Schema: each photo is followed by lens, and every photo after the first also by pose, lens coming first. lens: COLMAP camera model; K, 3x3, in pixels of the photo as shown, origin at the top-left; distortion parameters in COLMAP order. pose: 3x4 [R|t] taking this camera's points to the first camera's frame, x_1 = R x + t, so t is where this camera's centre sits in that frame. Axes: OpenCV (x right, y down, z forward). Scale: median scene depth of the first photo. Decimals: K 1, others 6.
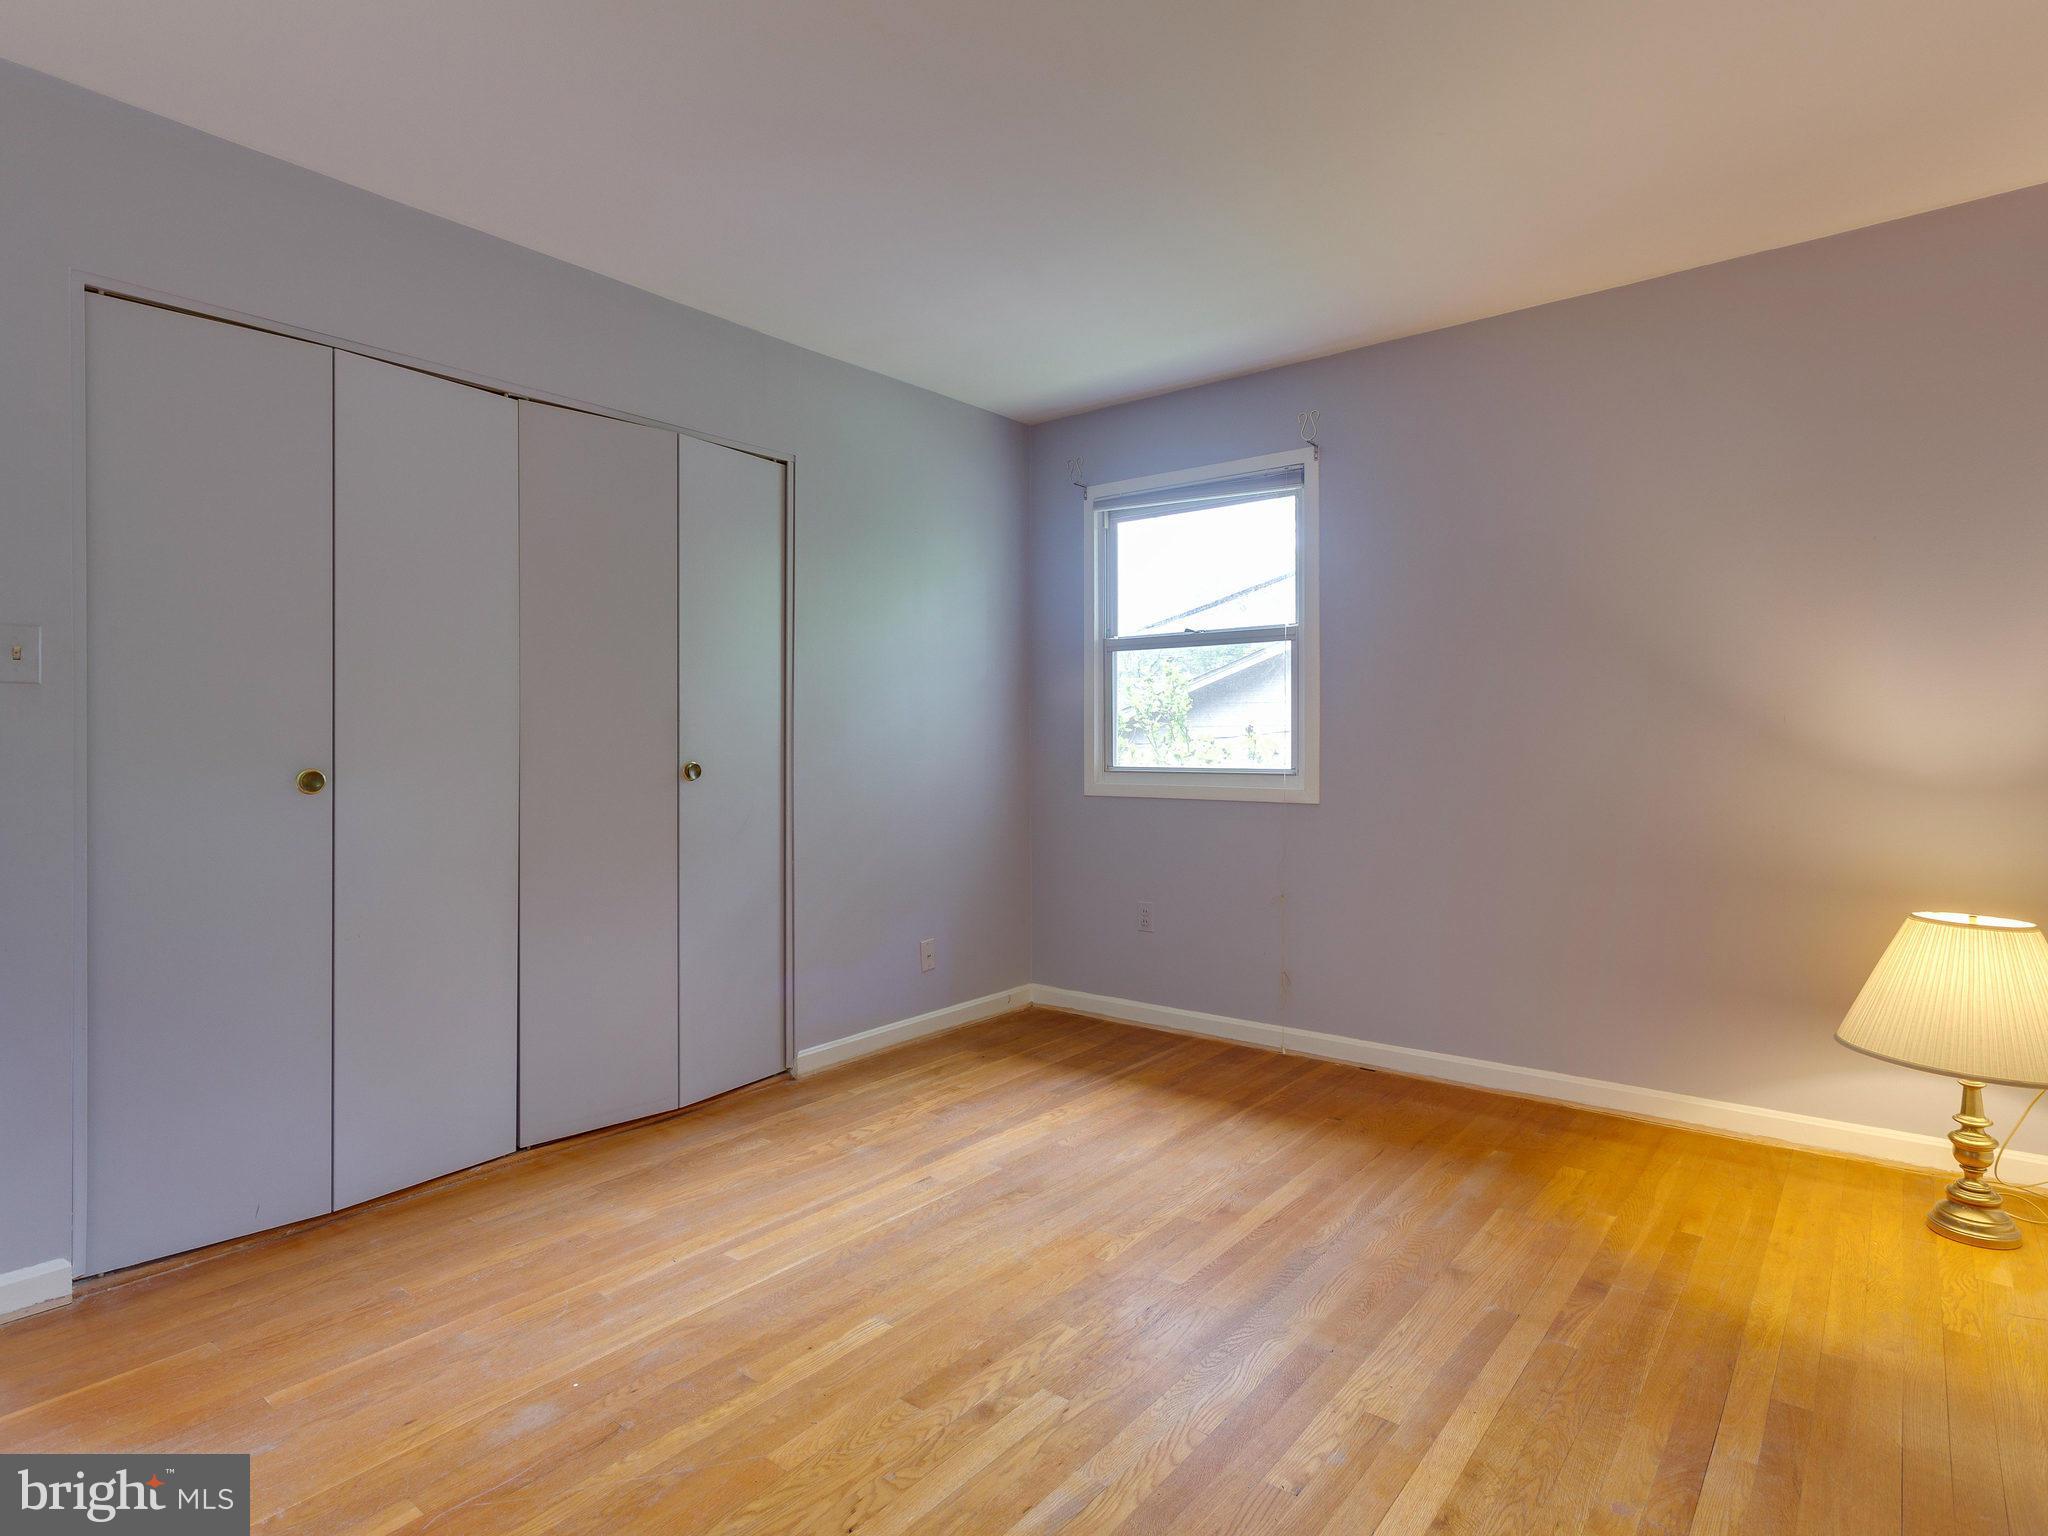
lens RADIAL K [[1086.4, 0, 1036.3], [0, 1086.4, 751.8], [0, 0, 1]] dist [0.002385, 0.000538]
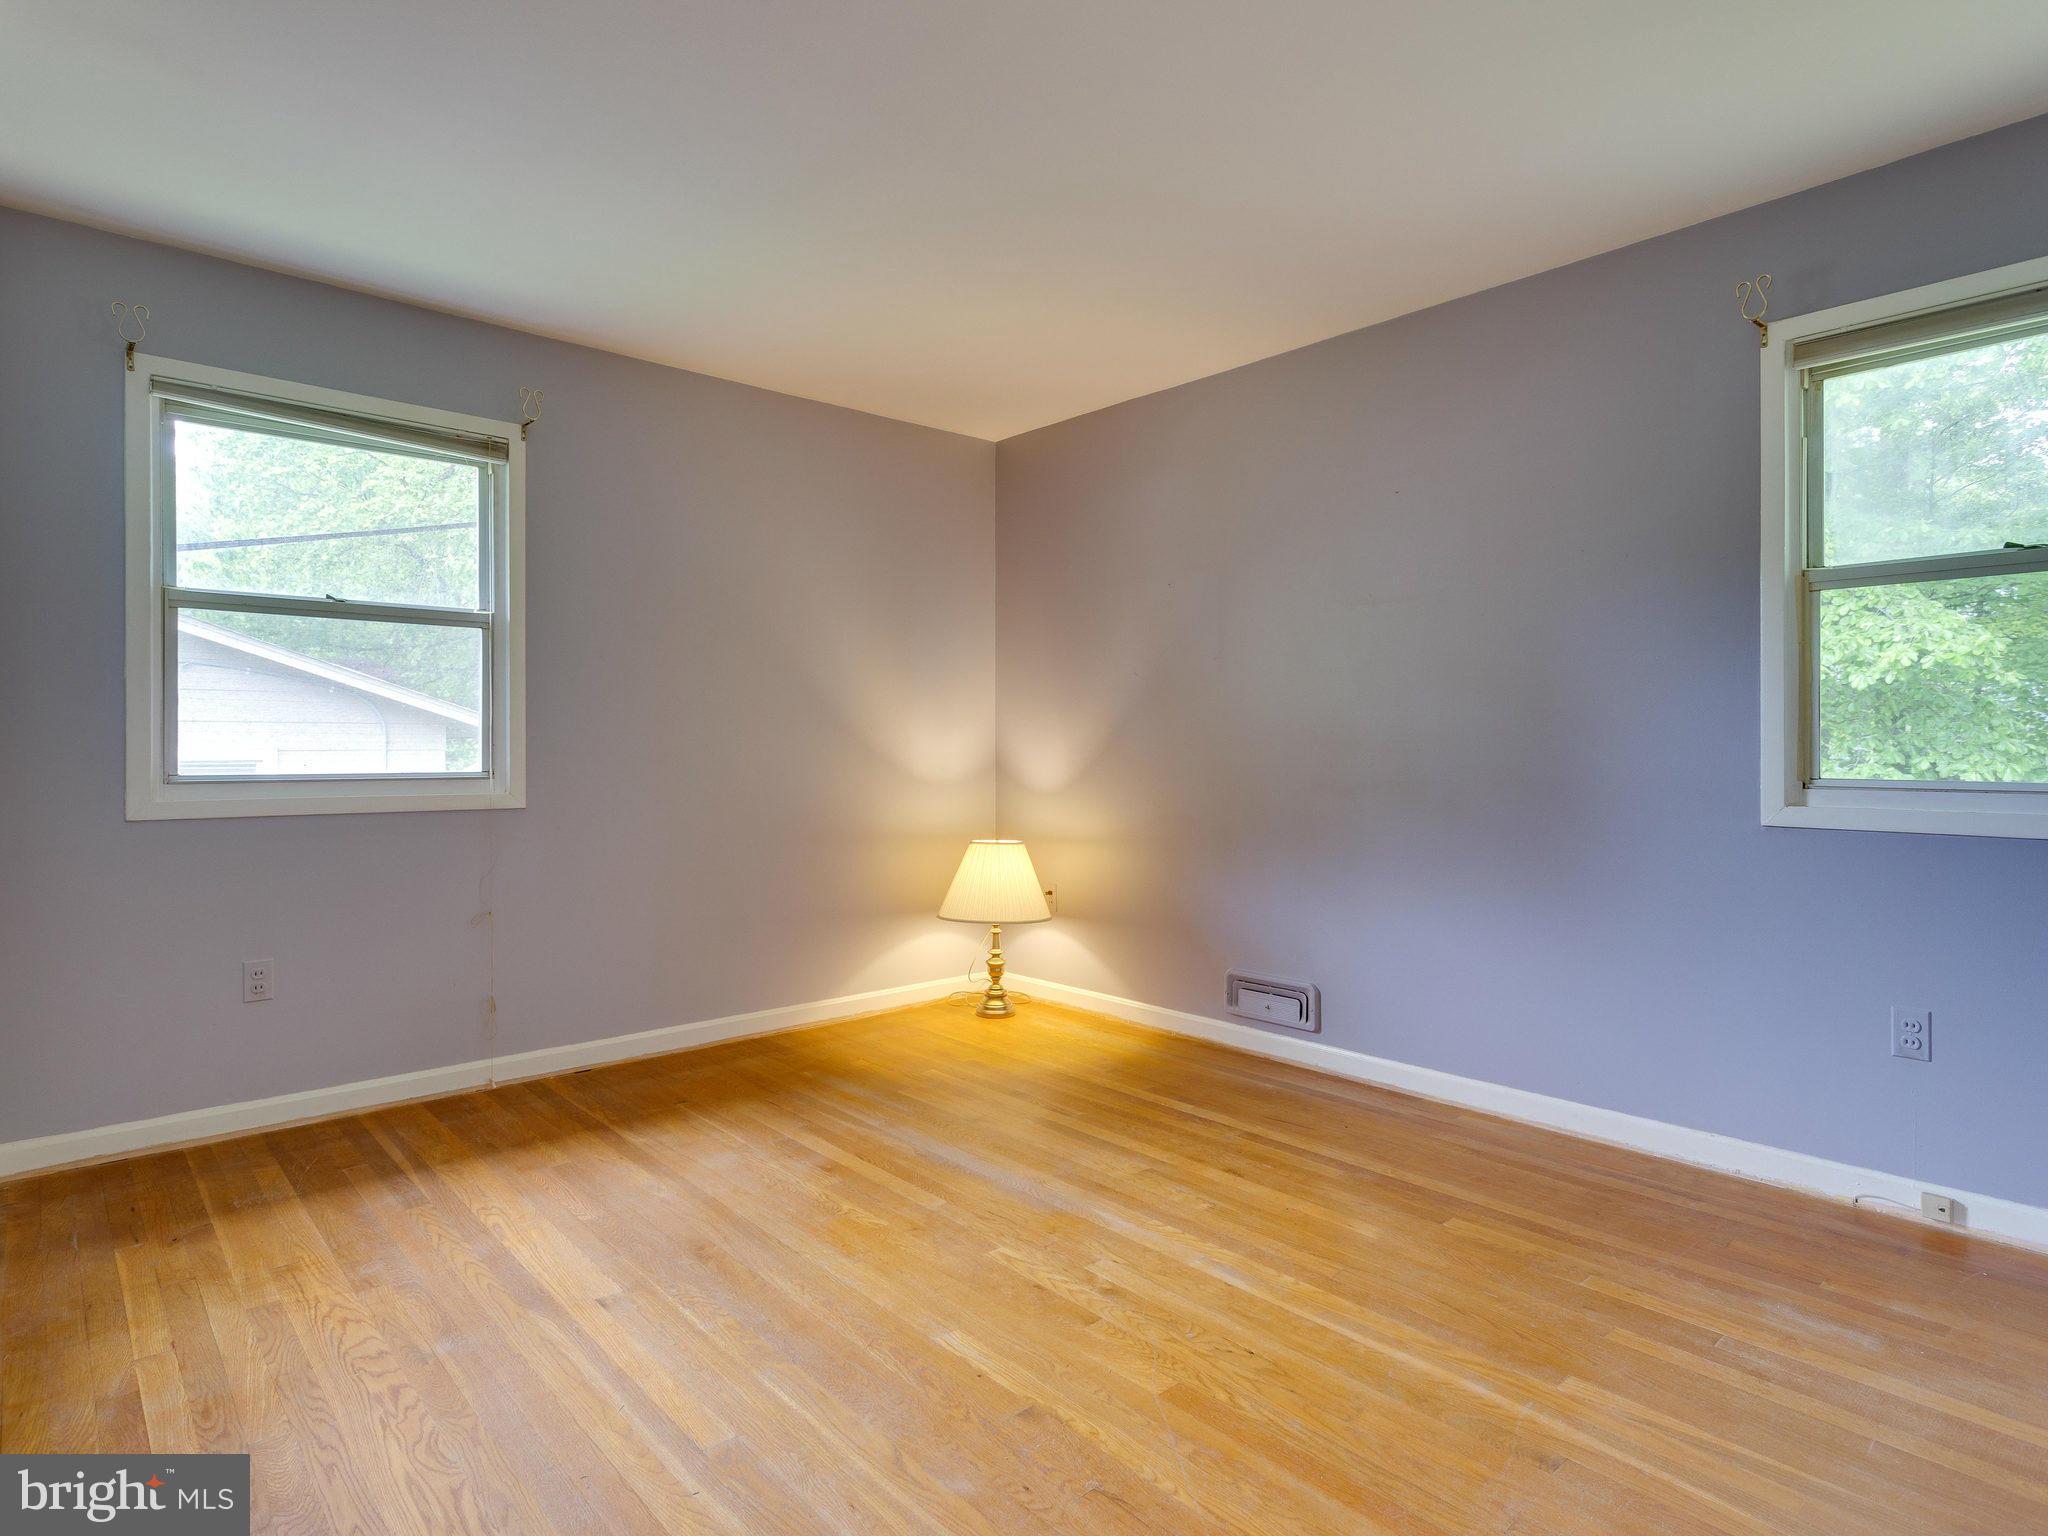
lens RADIAL K [[1109.6, 0, 1012.1], [0, 1109.6, 747.2], [0, 0, 1]] dist [0.002718, 0.000693]
pose [[0.179749, 0.002634, 0.983709, -0.770238], [0.005161, 0.999980, -0.003620, 0.001789], [-0.983699, 0.005728, 0.179732, 0.528229]]
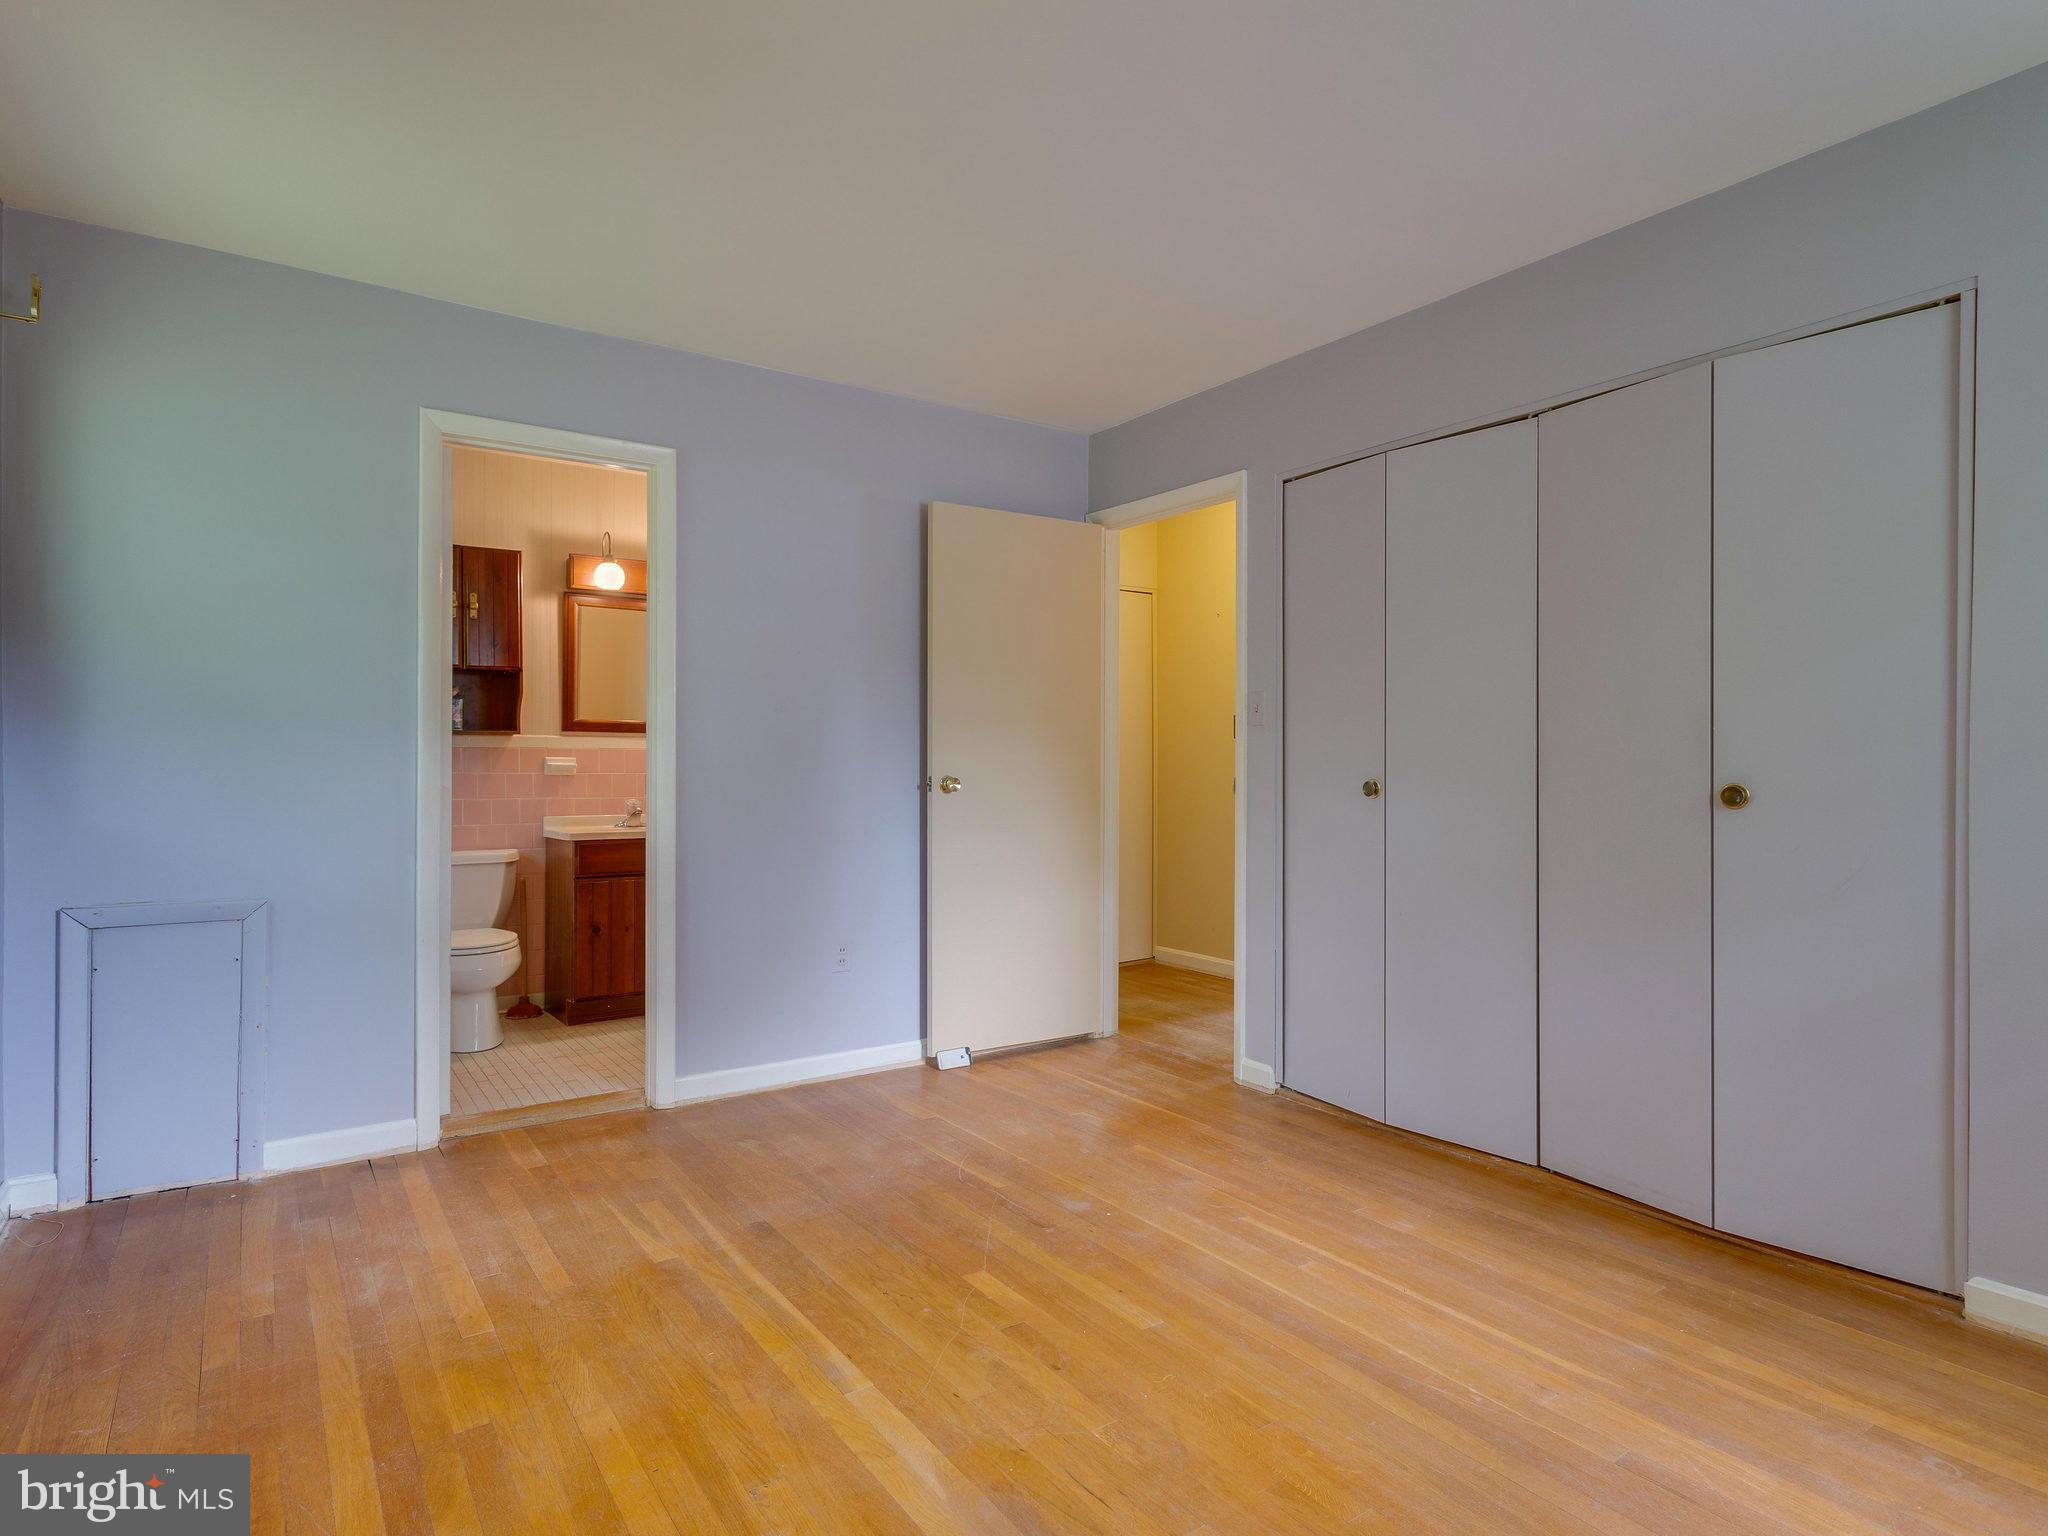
lens RADIAL K [[1110.1, 0, 1026.2], [0, 1110.1, 760.3], [0, 0, 1]] dist [0.000440, 0.000574]
pose [[-0.285866, 0.002310, -0.958267, 0.623688], [-0.002592, 0.999992, 0.003184, -0.008954], [0.958266, 0.003394, -0.285858, 0.822312]]
